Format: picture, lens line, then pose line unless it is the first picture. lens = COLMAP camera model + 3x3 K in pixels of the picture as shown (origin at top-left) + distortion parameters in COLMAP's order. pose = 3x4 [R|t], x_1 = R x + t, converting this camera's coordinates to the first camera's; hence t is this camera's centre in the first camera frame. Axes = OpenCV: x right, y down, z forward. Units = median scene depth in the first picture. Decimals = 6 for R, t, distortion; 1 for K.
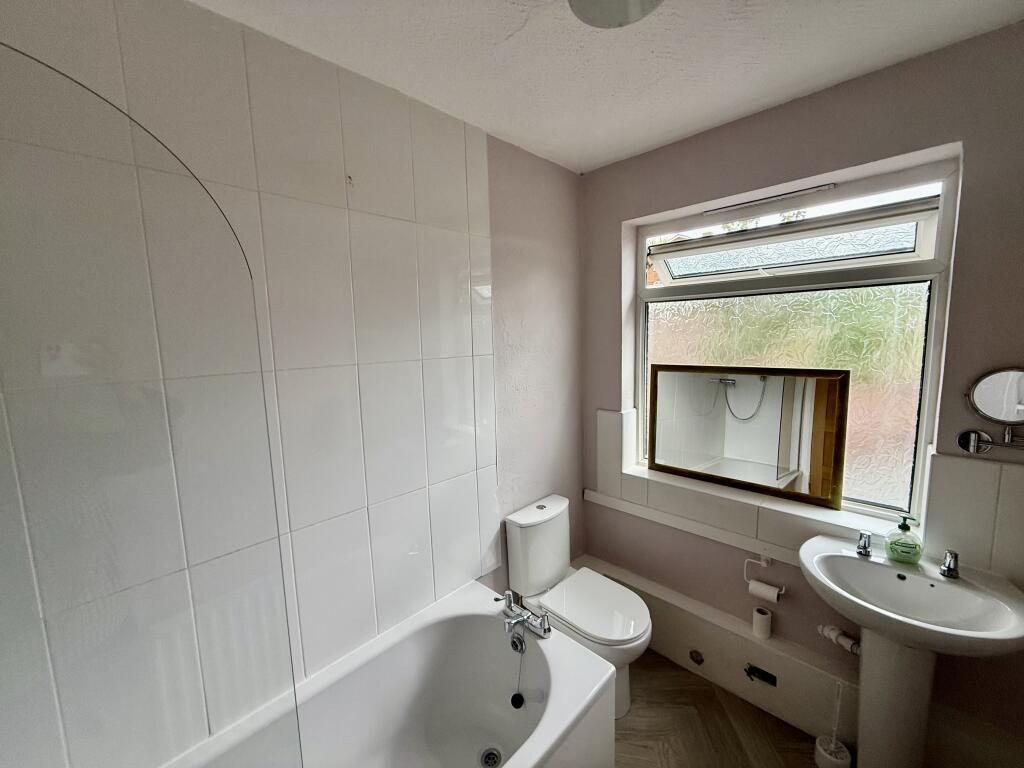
lens RADIAL K [[404.4, 0, 512.0], [0, 404.4, 384.0], [0, 0, 1]] dist [0.000276, -0.000024]
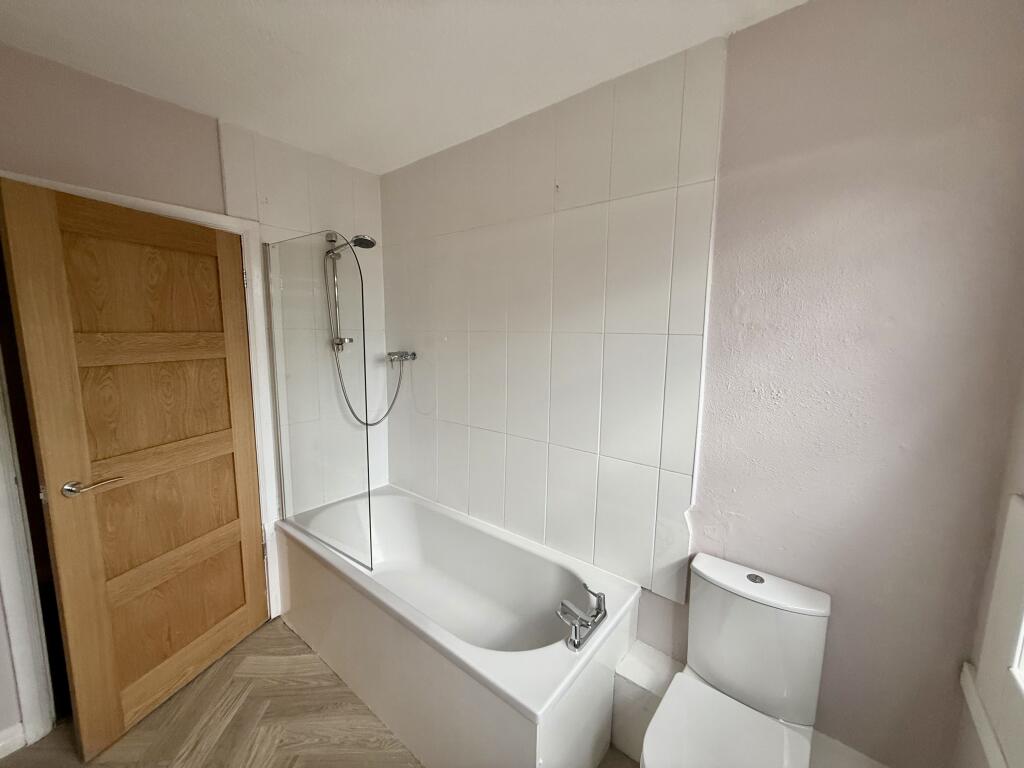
lens RADIAL K [[404.4, 0, 512.0], [0, 404.4, 384.0], [0, 0, 1]] dist [0.000276, -0.000024]
pose [[0.093917, 0.159495, -0.982721, 0.681032], [-0.137140, 0.979747, 0.145907, -0.043525], [0.986089, 0.121067, 0.113888, 0.558468]]
